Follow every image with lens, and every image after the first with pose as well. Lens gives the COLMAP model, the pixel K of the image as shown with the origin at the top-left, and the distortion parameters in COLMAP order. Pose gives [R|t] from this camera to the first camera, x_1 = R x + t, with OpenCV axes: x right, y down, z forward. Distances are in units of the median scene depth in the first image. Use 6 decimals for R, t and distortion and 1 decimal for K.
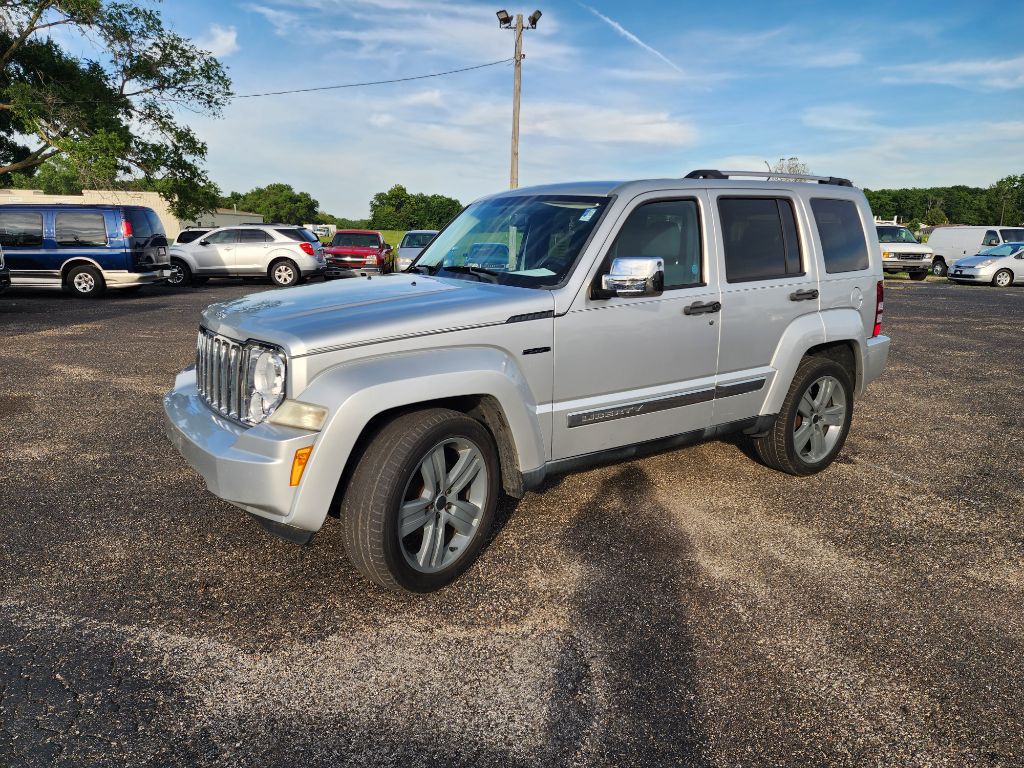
lens RADIAL K [[684.6, 0, 498.6], [0, 684.6, 384.1], [0, 0, 1]] dist [0.097991, -0.087430]
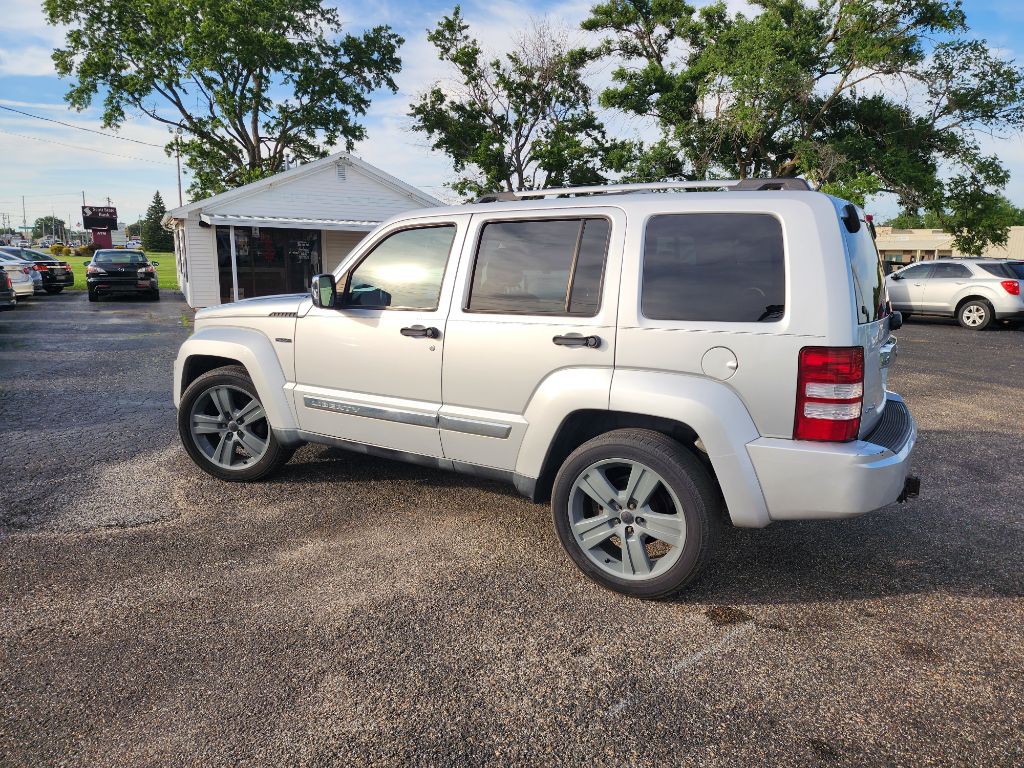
lens RADIAL K [[682.2, 0, 517.8], [0, 682.2, 381.5], [0, 0, 1]] dist [0.074599, -0.060380]
pose [[0.421306, 0.161520, -0.892419, 0.234721], [-0.209343, 0.974759, 0.077592, -0.027378], [0.882426, 0.154132, 0.444485, 0.130258]]
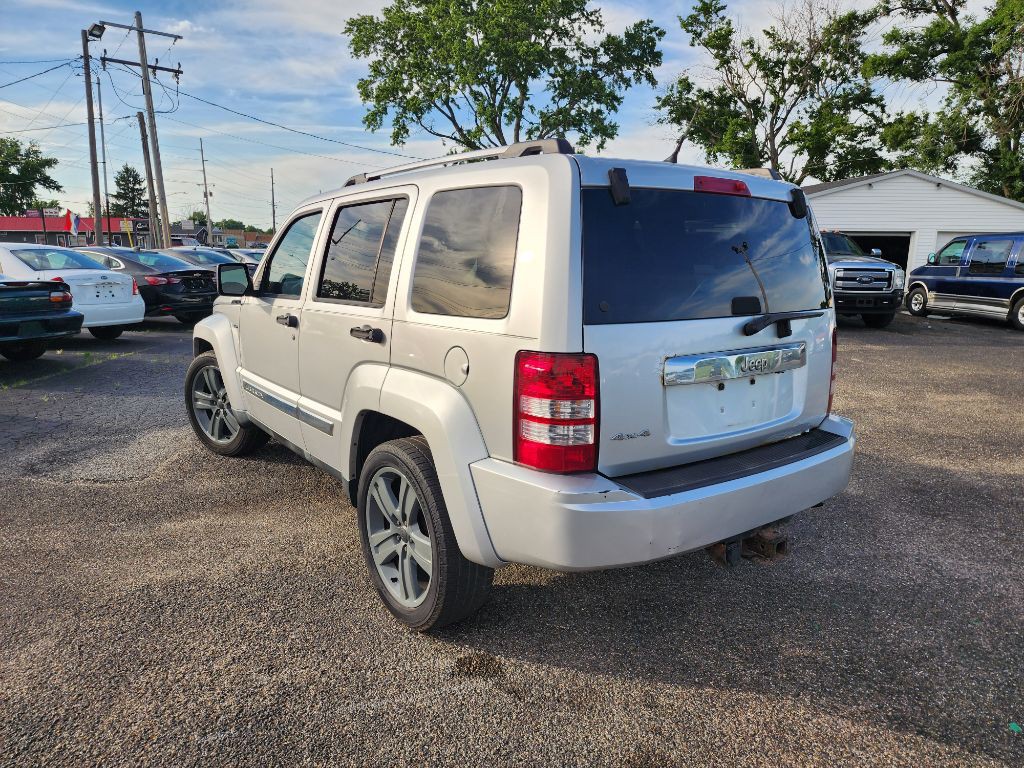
lens RADIAL K [[684.9, 0, 514.7], [0, 684.9, 385.4], [0, 0, 1]] dist [0.080957, -0.068729]
pose [[0.042019, 0.183326, -0.982154, 0.243931], [-0.224938, 0.959521, 0.169478, -0.049086], [0.973467, 0.213803, 0.081555, 0.235421]]
